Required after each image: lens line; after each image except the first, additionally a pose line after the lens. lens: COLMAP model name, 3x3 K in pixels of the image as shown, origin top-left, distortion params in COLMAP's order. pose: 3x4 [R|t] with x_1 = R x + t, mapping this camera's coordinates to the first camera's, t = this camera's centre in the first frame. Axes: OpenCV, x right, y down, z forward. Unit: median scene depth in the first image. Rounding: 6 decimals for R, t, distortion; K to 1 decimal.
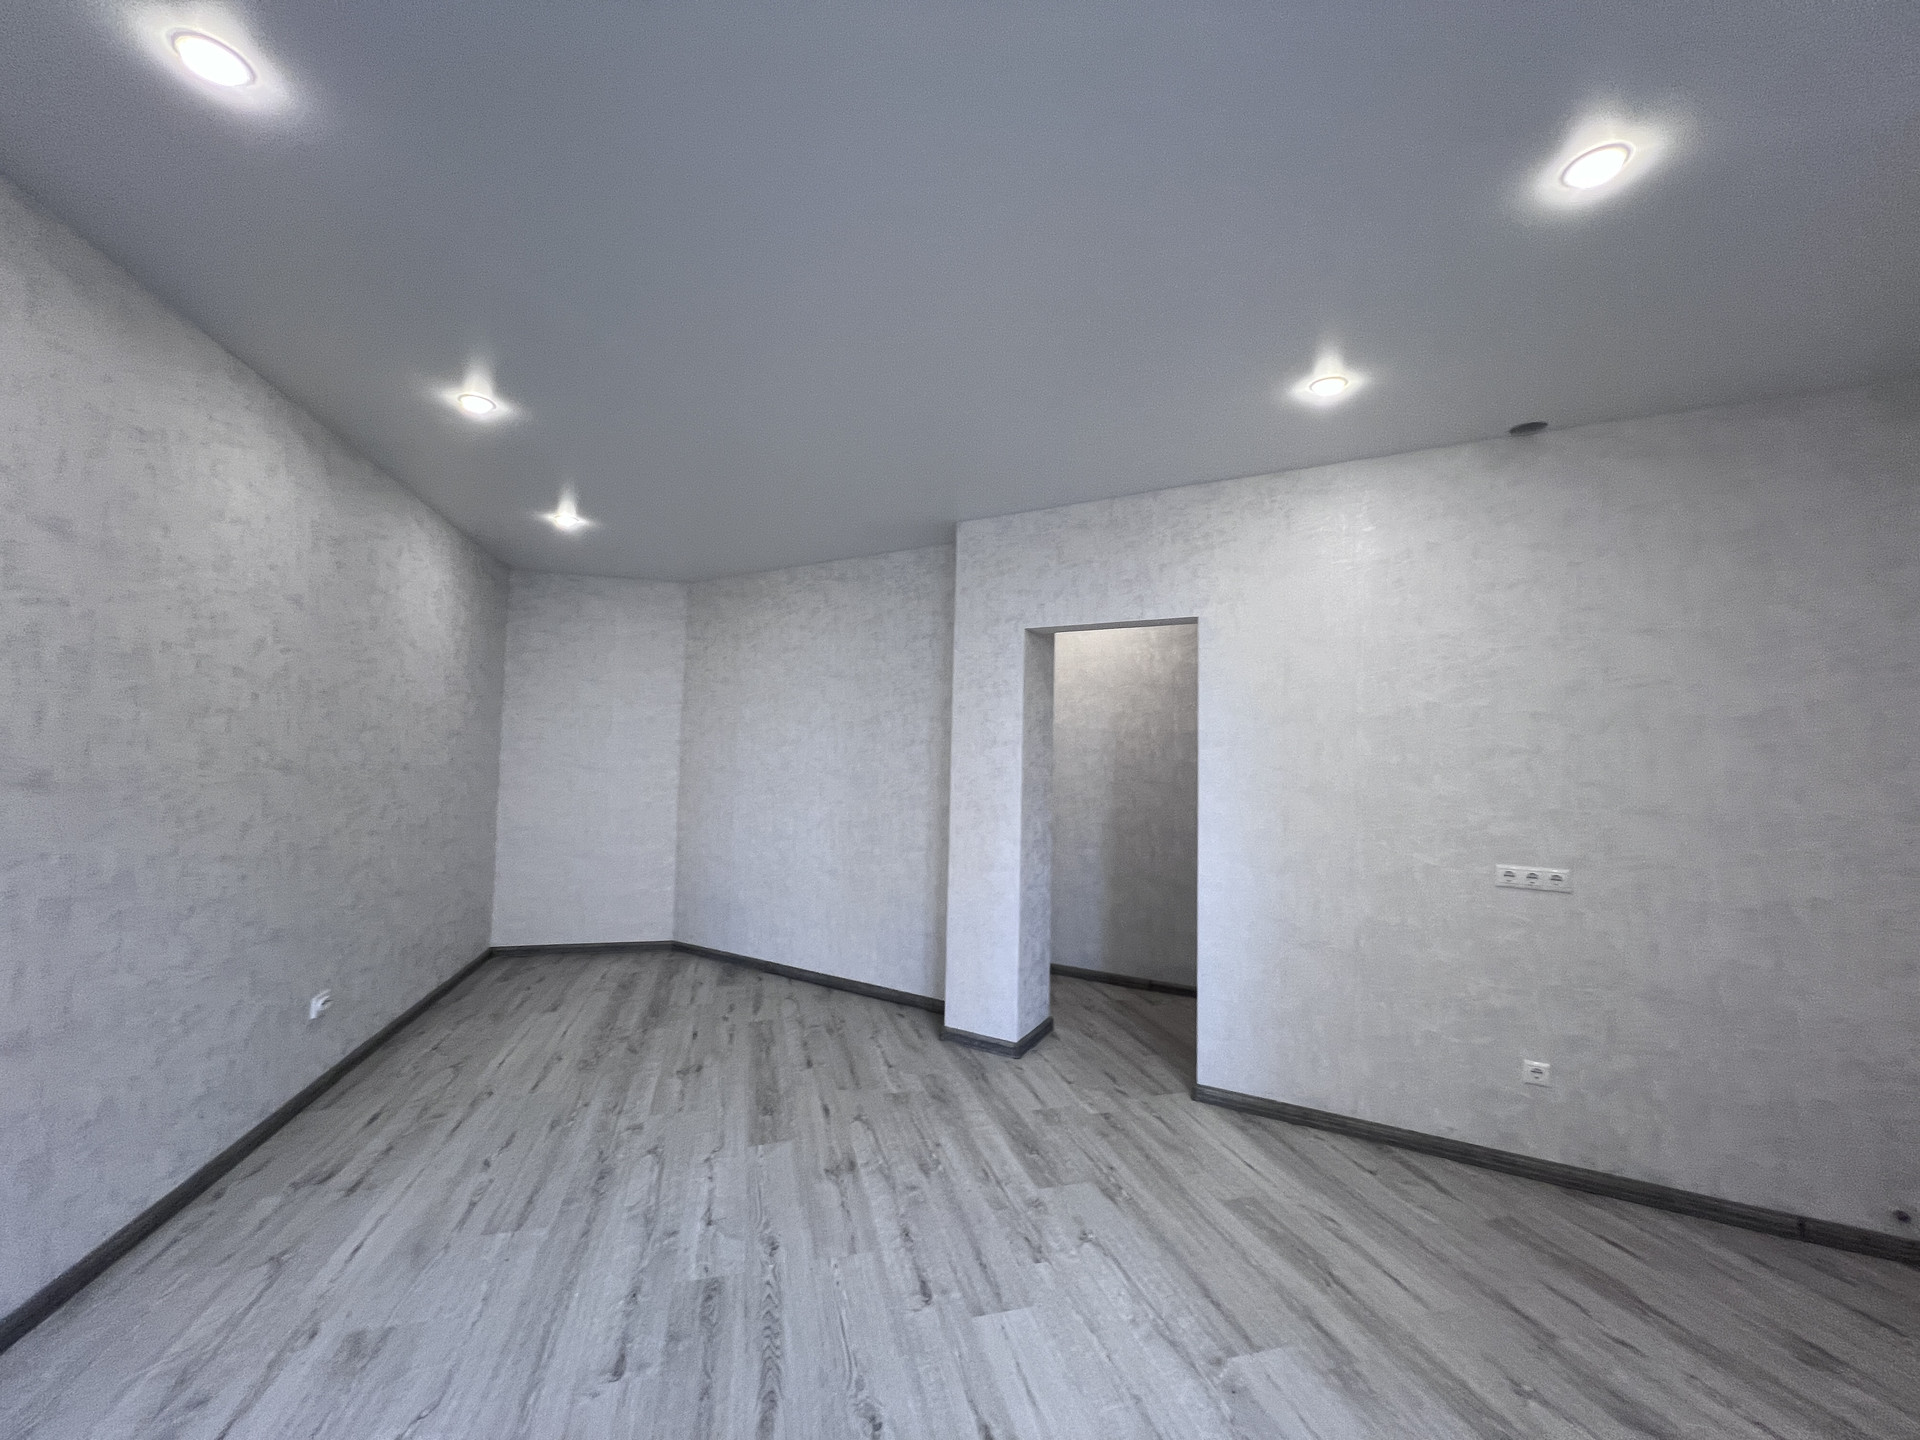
lens RADIAL K [[770.2, 0, 958.4], [0, 770.2, 716.3], [0, 0, 1]] dist [-0.001059, 0.000744]
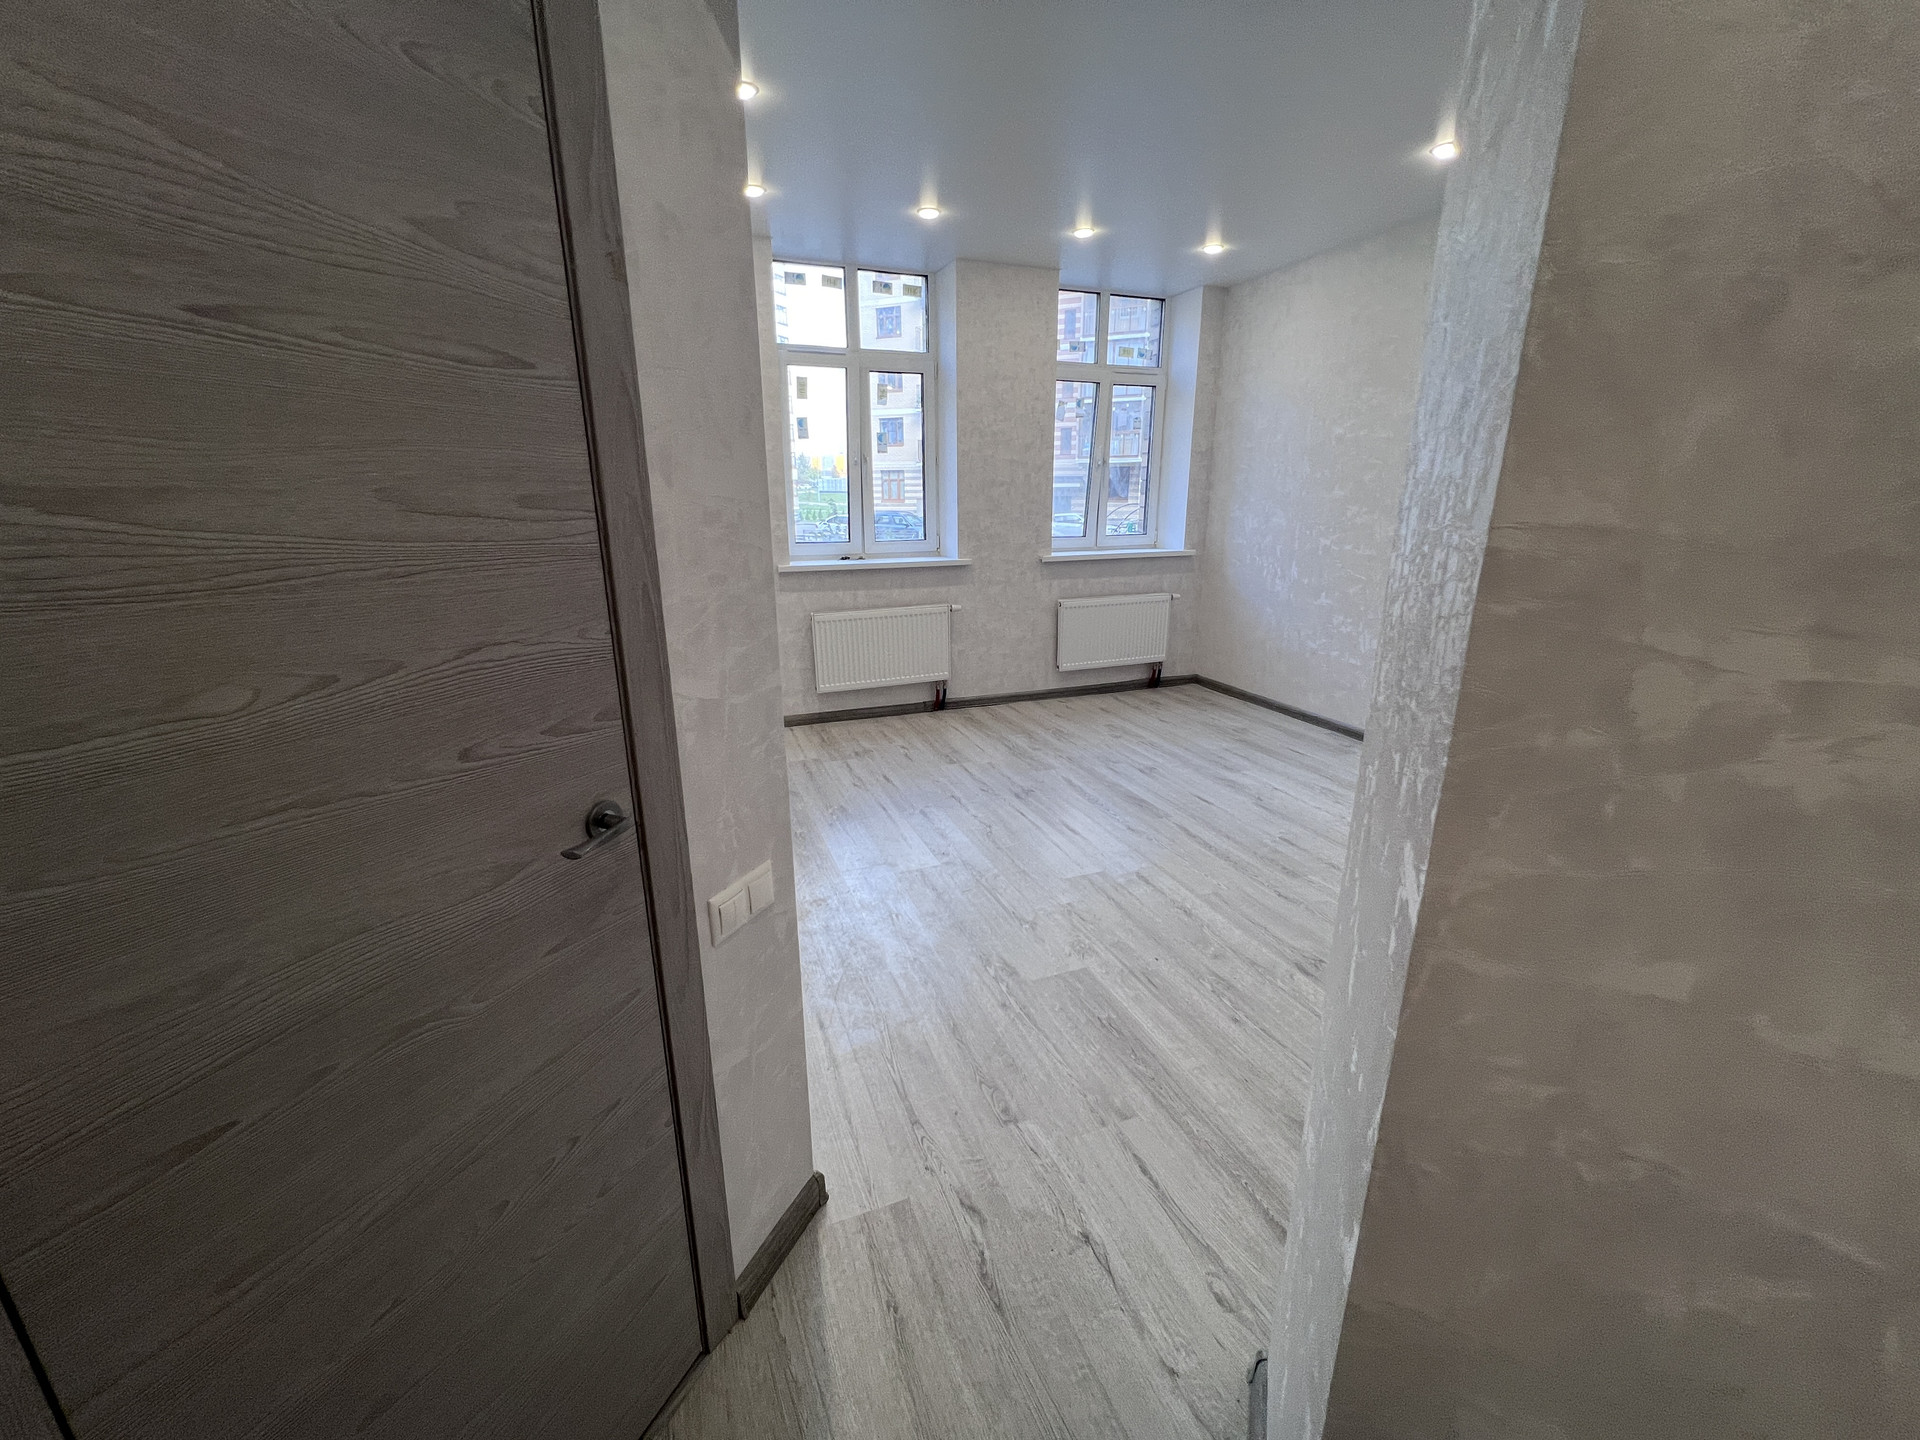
lens RADIAL K [[770.2, 0, 958.4], [0, 770.2, 716.3], [0, 0, 1]] dist [-0.001059, 0.000744]
pose [[-0.994326, 0.008703, -0.106021, 0.347112], [-0.015379, 0.974418, 0.224218, 0.126679], [0.105261, 0.224576, -0.968755, 1.802140]]
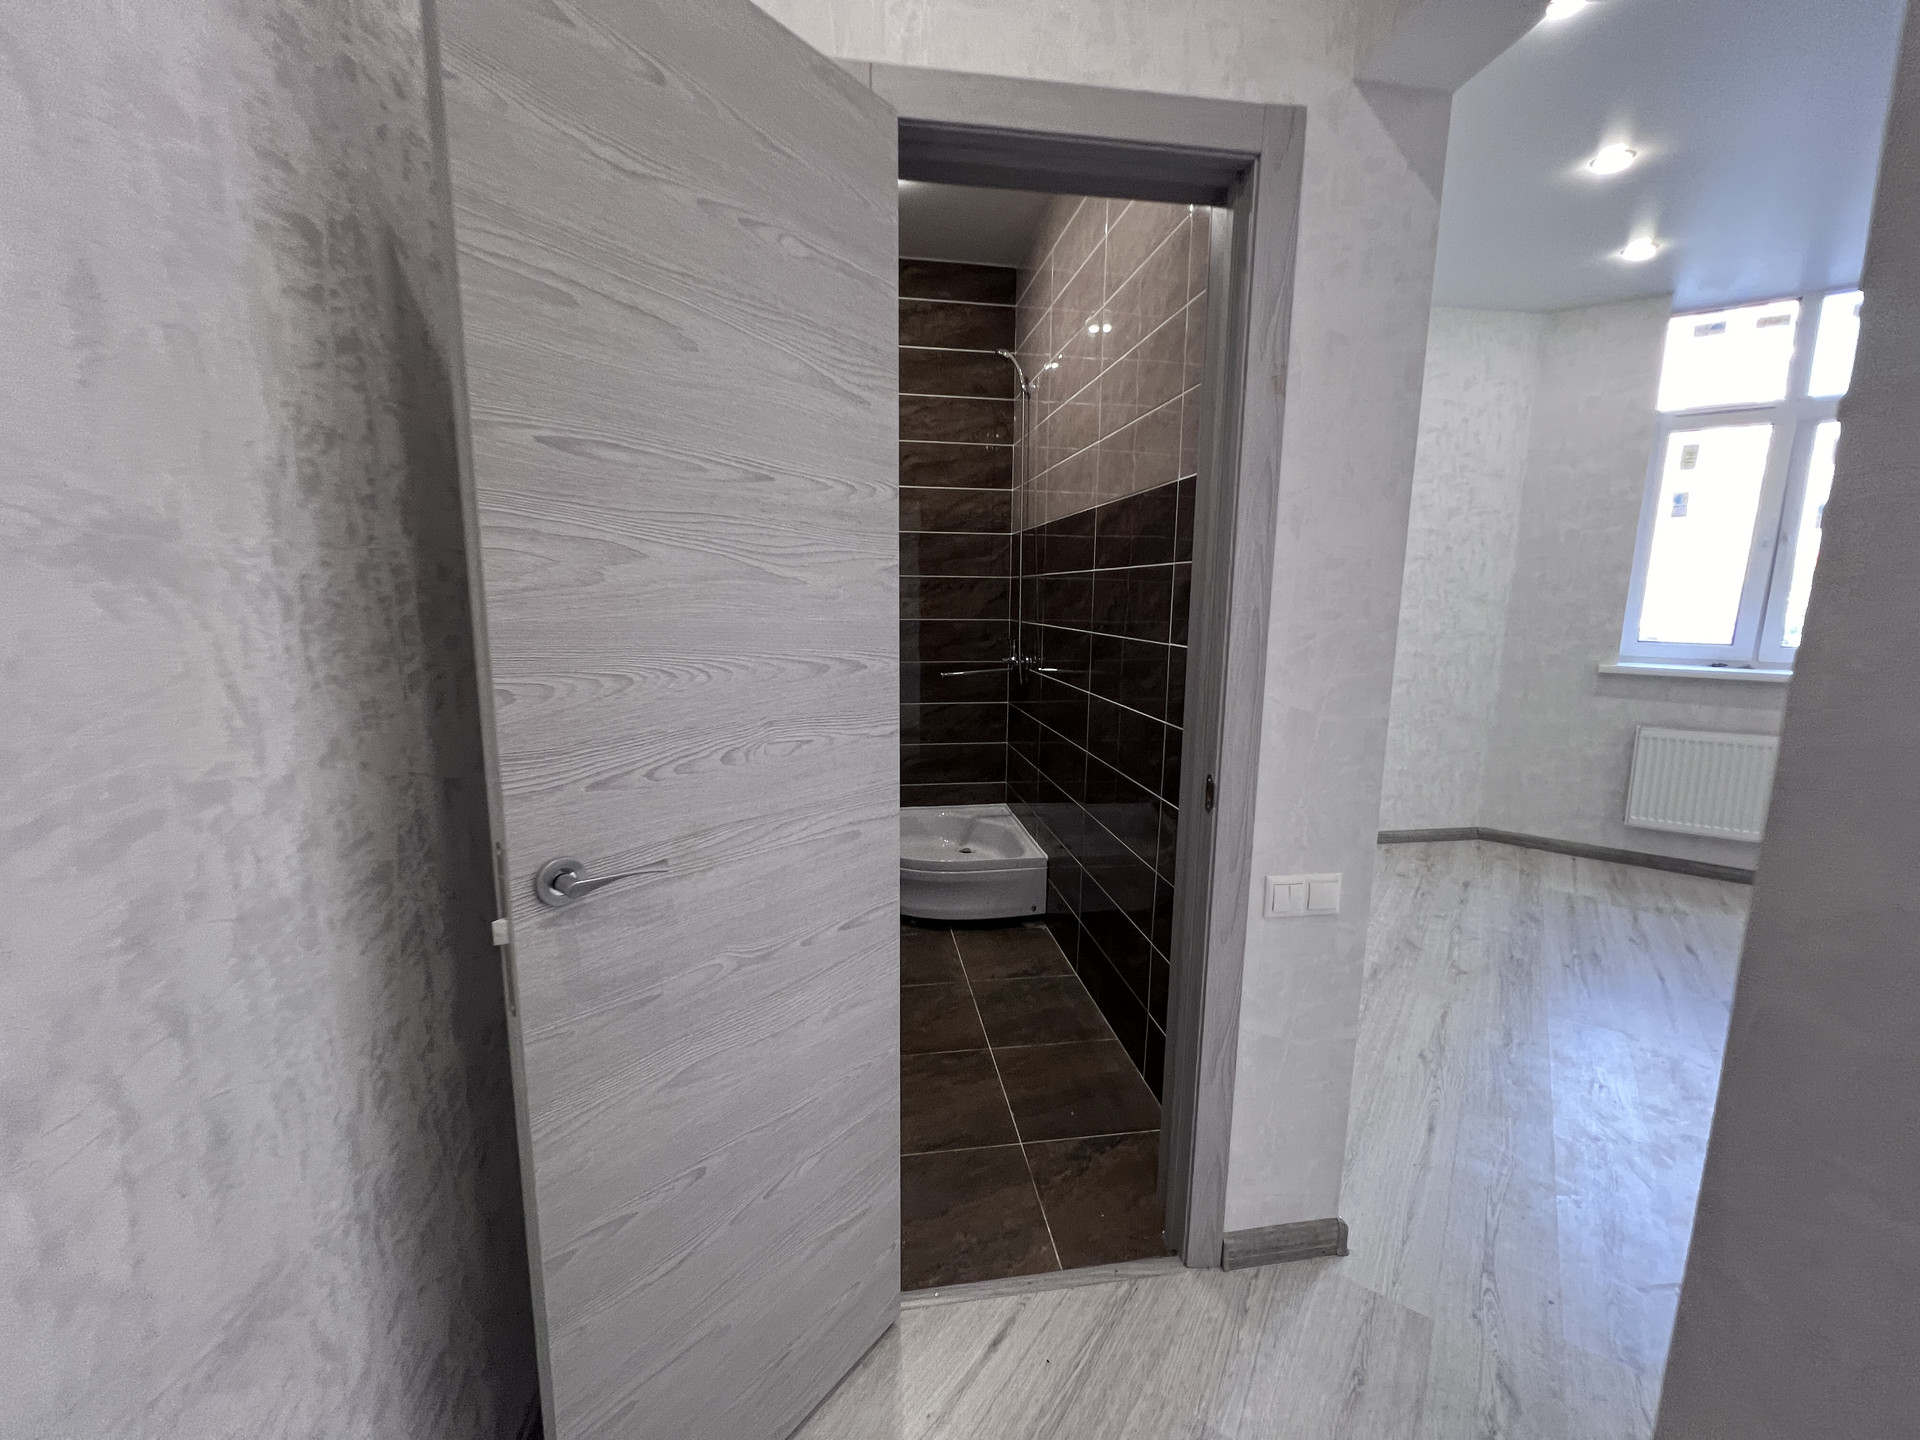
lens RADIAL K [[770.2, 0, 958.4], [0, 770.2, 716.3], [0, 0, 1]] dist [-0.001059, 0.000744]
pose [[-0.622882, -0.153926, 0.767023, 0.183168], [-0.067751, 0.987382, 0.143128, 0.160998], [-0.779376, 0.037185, -0.625452, 1.877529]]
